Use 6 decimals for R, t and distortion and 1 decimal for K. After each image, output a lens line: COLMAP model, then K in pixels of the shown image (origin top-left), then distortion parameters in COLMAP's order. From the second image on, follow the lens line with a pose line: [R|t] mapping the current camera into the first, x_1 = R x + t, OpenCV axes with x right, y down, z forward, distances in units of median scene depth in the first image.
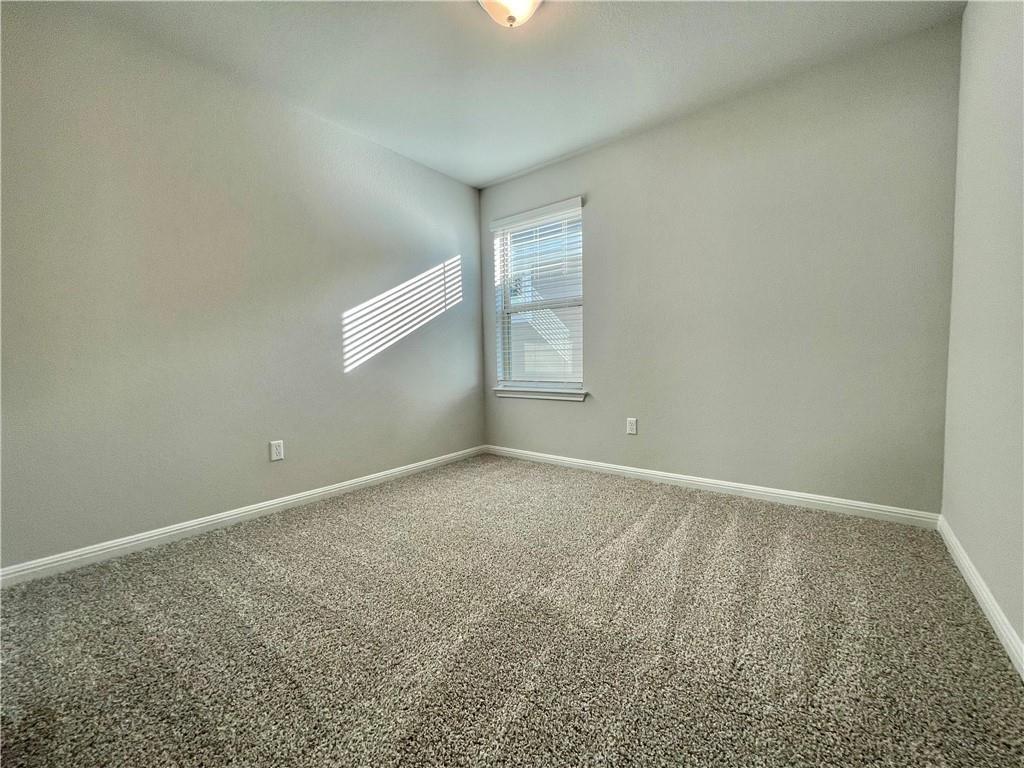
lens RADIAL K [[414.7, 0, 512.5], [0, 414.7, 380.1], [0, 0, 1]] dist [-0.000356, 0.000383]
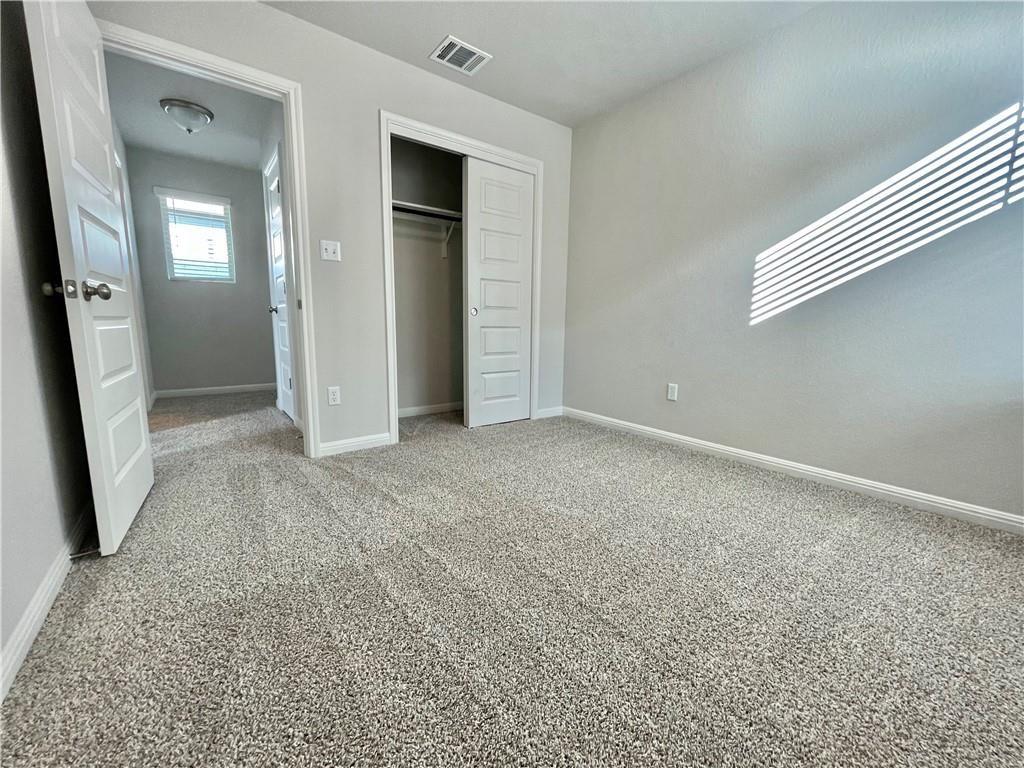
lens RADIAL K [[414.7, 0, 510.3], [0, 414.7, 385.4], [0, 0, 1]] dist [-0.000356, 0.000383]
pose [[-0.248236, 0.156869, -0.955914, 0.568274], [-0.059892, 0.982428, 0.176773, -0.021921], [0.966846, 0.101133, -0.234479, 0.730095]]
